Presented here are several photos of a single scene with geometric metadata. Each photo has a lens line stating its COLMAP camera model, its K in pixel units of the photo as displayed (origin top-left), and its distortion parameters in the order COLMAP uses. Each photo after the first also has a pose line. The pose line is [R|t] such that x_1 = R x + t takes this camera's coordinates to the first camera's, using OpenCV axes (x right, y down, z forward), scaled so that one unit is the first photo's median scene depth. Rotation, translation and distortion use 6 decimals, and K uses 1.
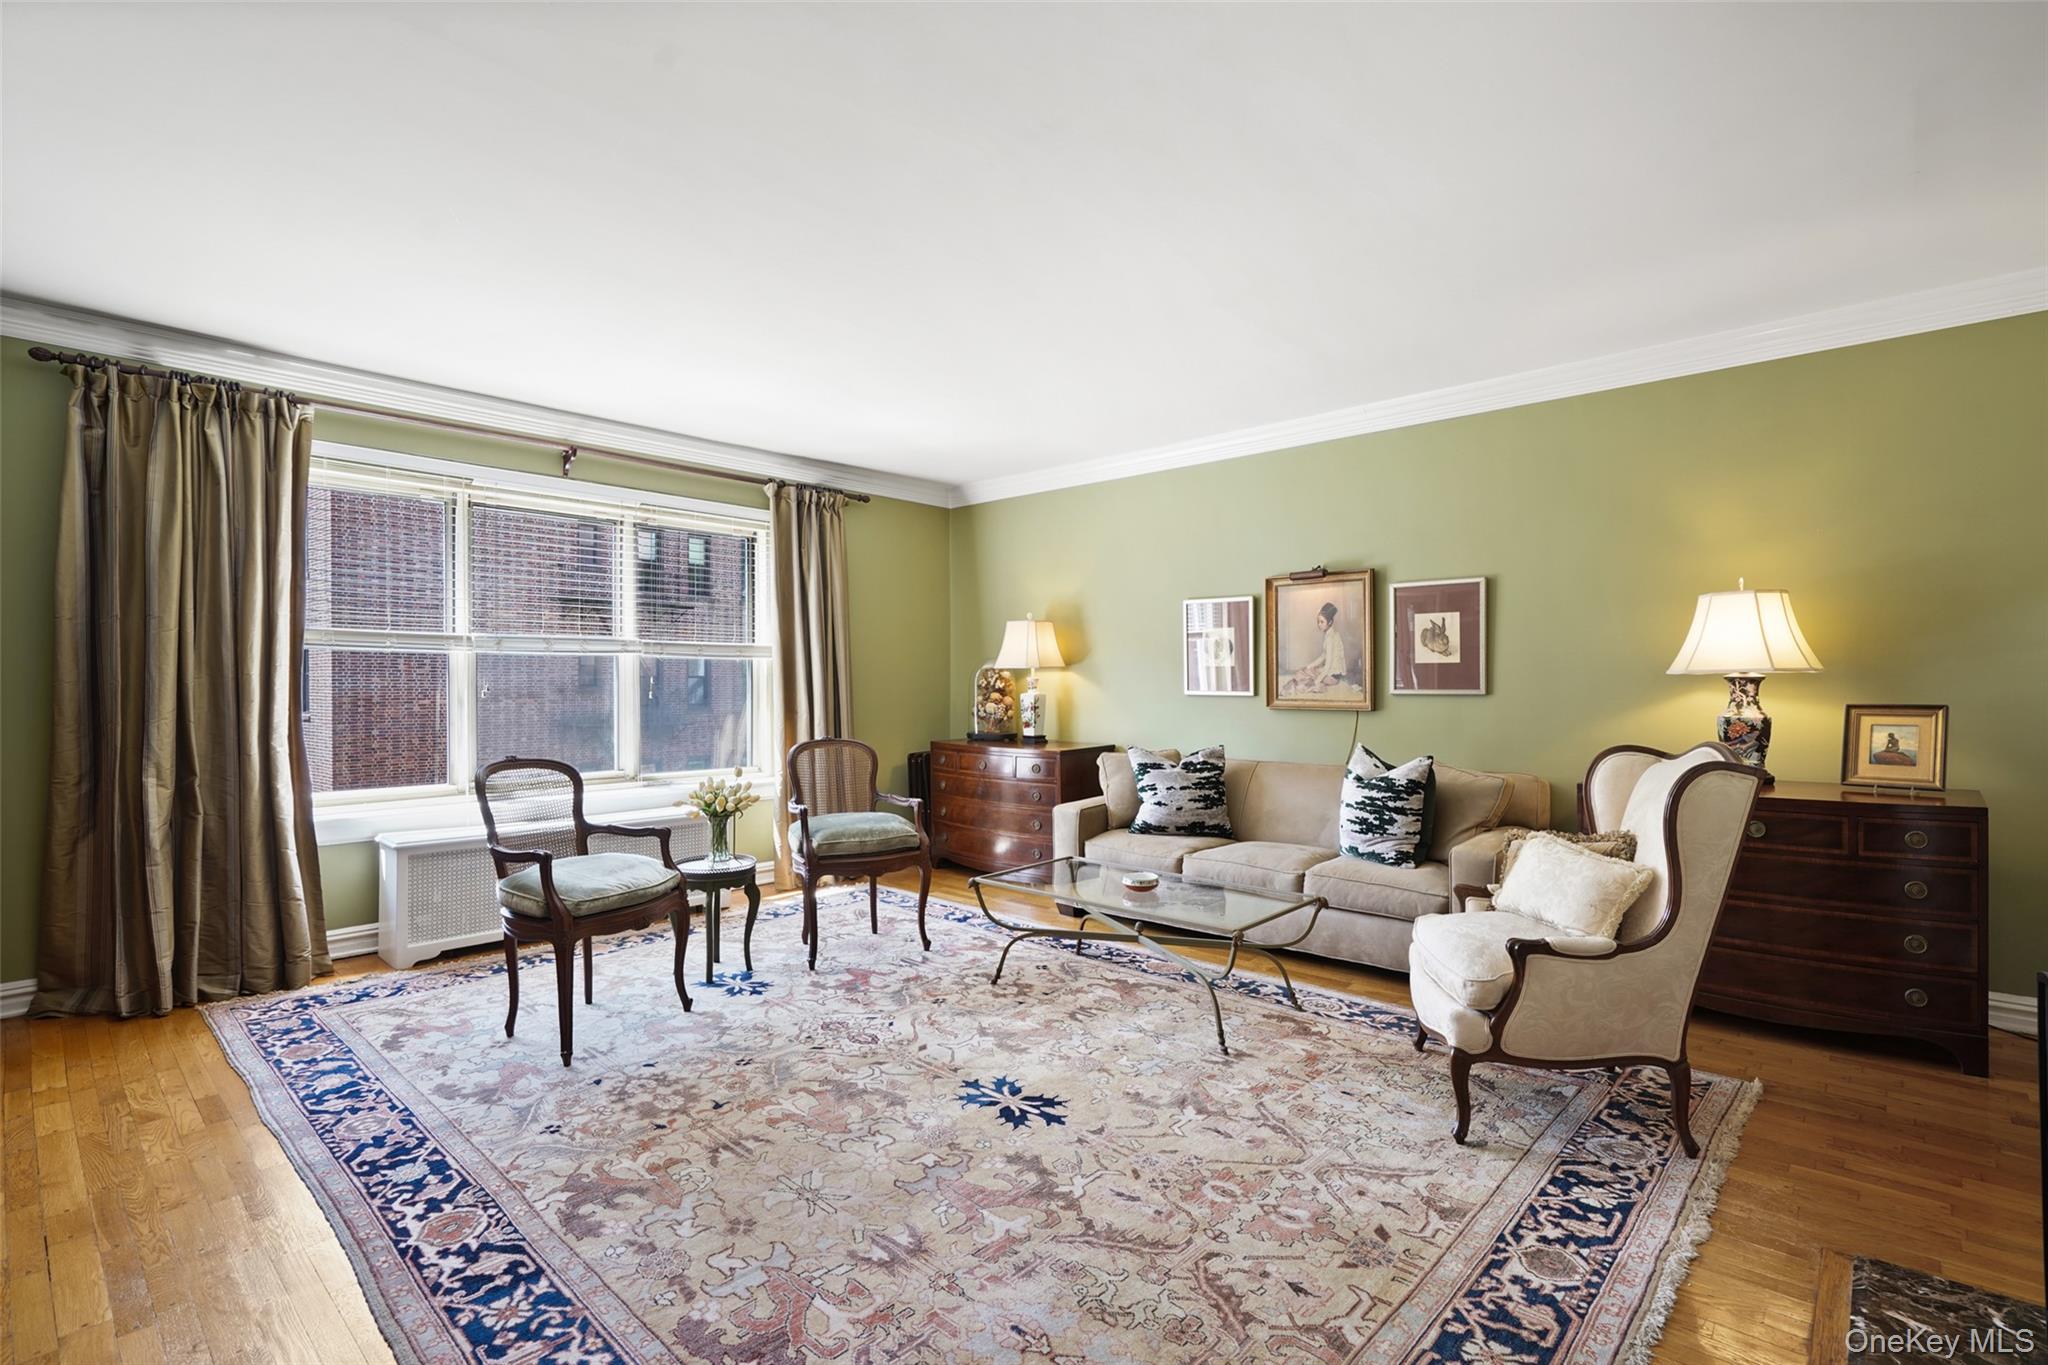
lens RADIAL K [[926.4, 0, 1031.0], [0, 926.4, 674.8], [0, 0, 1]] dist [-0.004747, 0.001748]
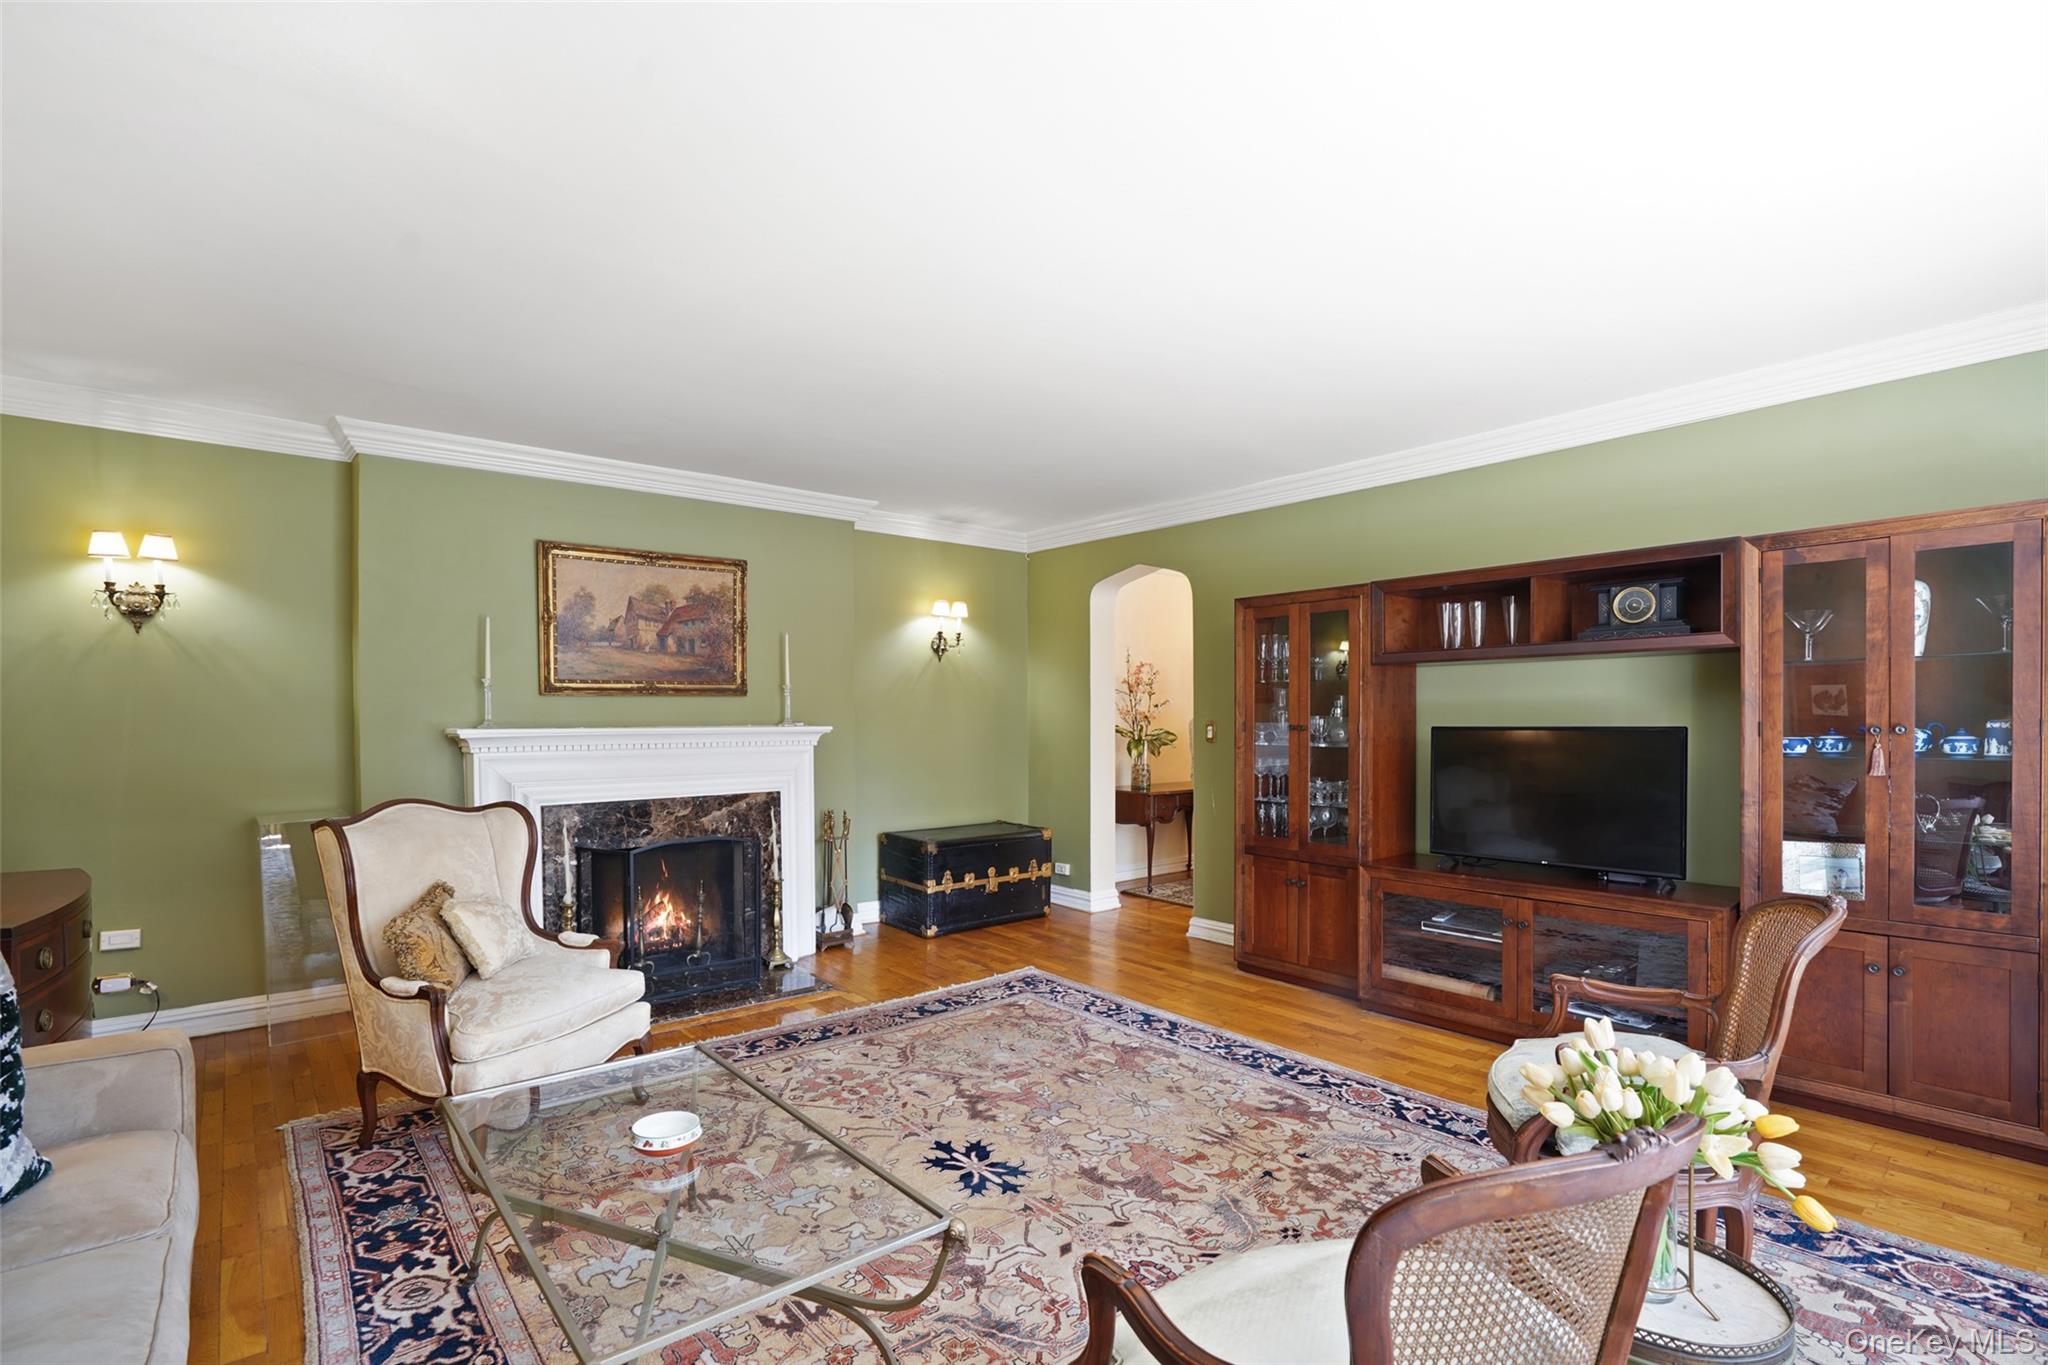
lens RADIAL K [[960.4, 0, 1014.0], [0, 960.4, 663.9], [0, 0, 1]] dist [-0.003436, 0.000629]
pose [[-0.988960, 0.014433, 0.147477, -0.231849], [0.005473, 0.998124, -0.060979, -0.018900], [-0.148080, -0.059499, -0.987184, 2.117394]]
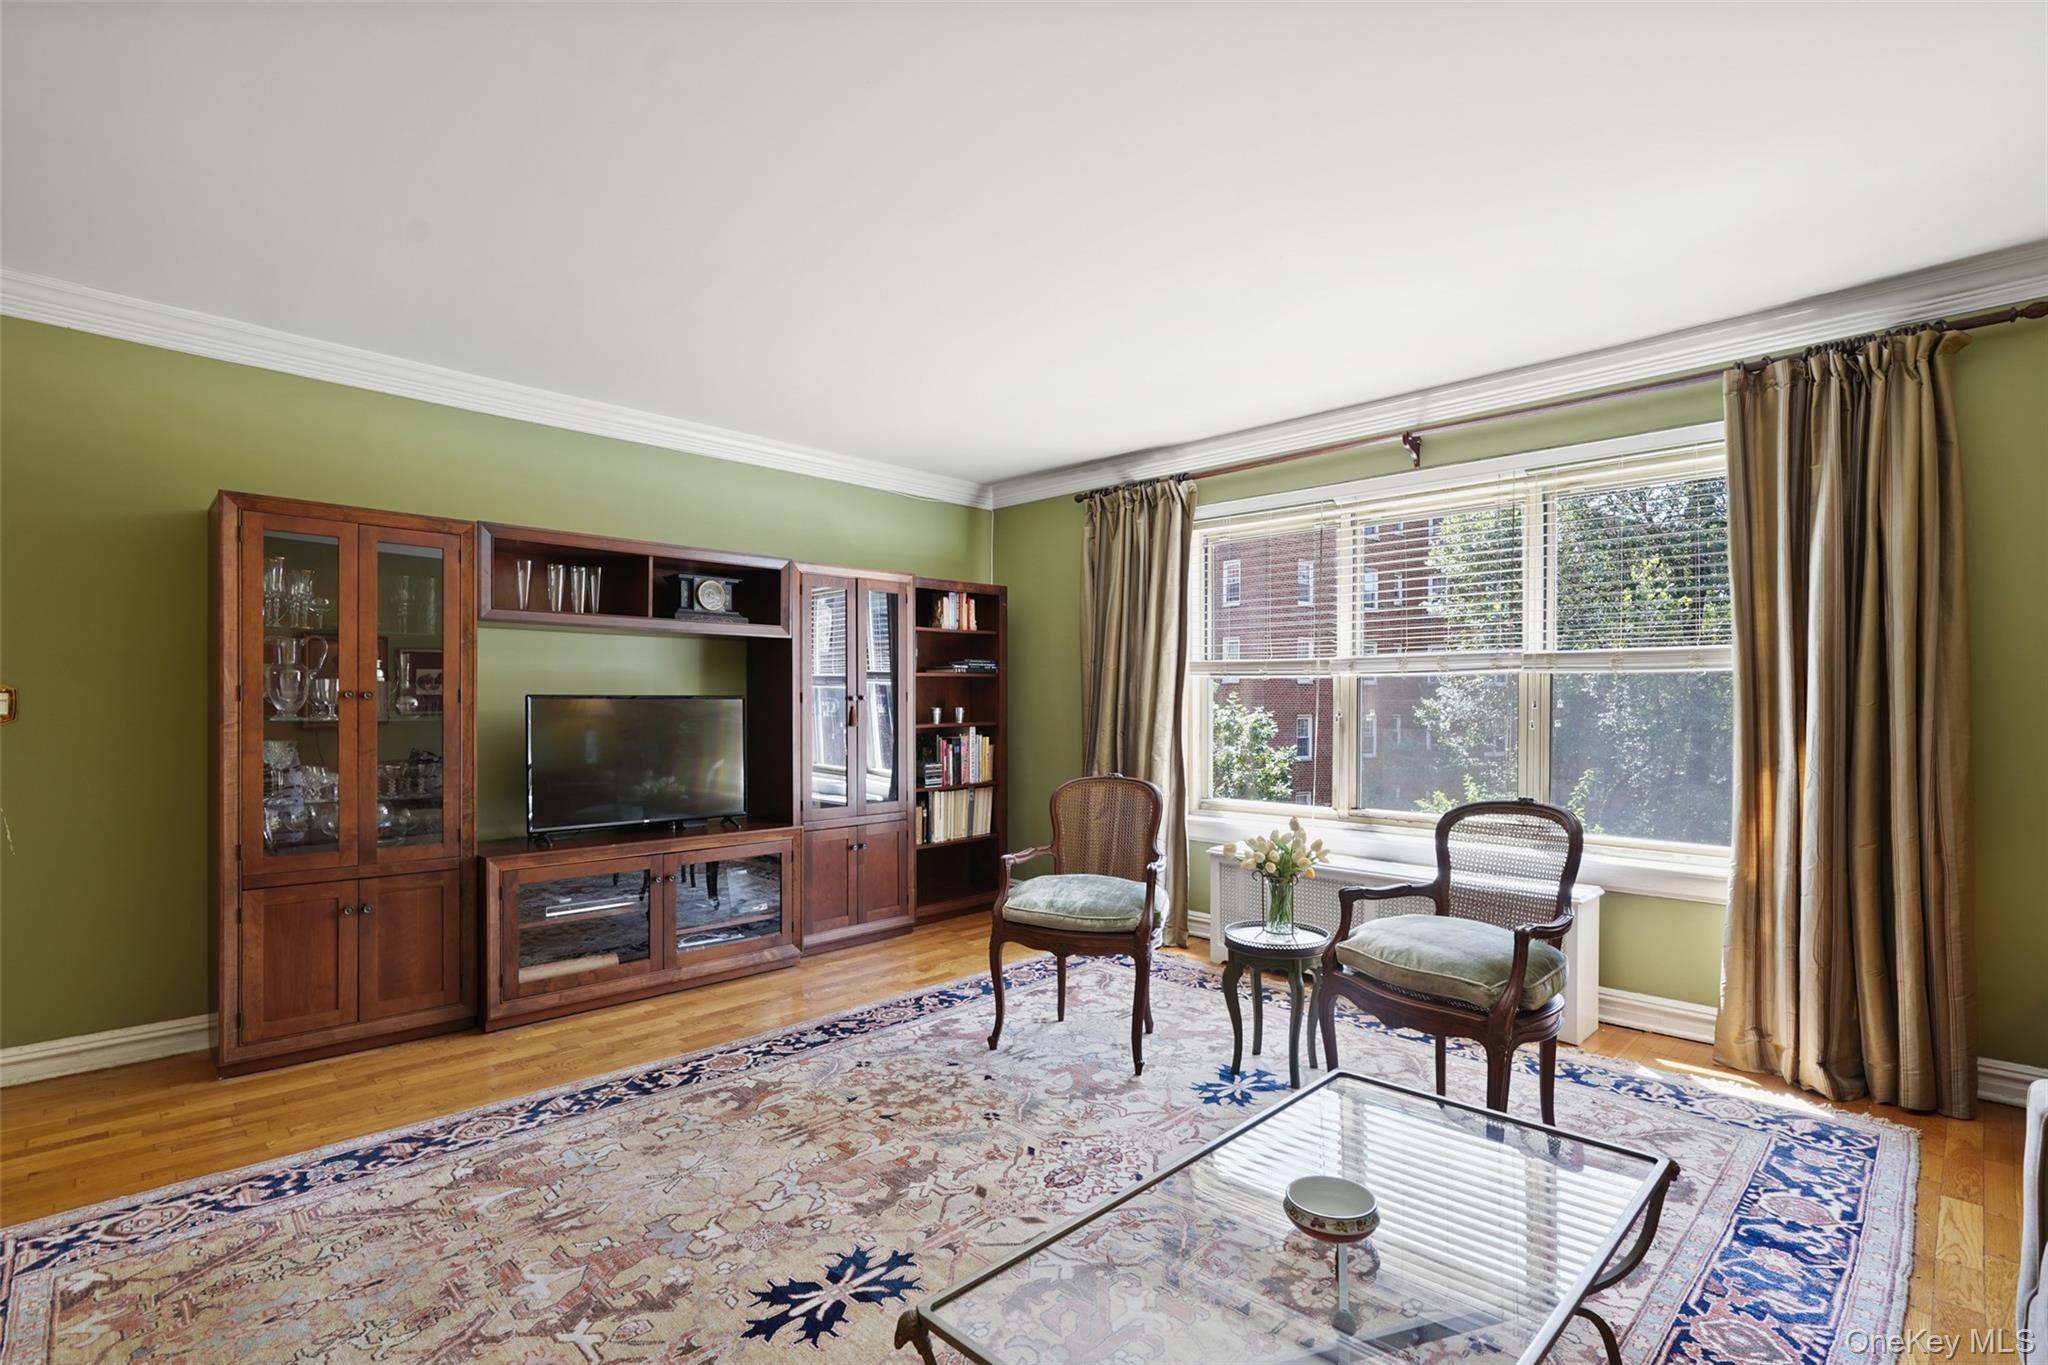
lens RADIAL K [[964.8, 0, 1023.9], [0, 964.8, 716.2], [0, 0, 1]] dist [-0.005772, 0.001178]
pose [[-0.039418, 0.009653, -0.999176, 0.731100], [0.000703, 0.999953, 0.009633, 0.011082], [0.999223, -0.000323, -0.039423, 1.211889]]
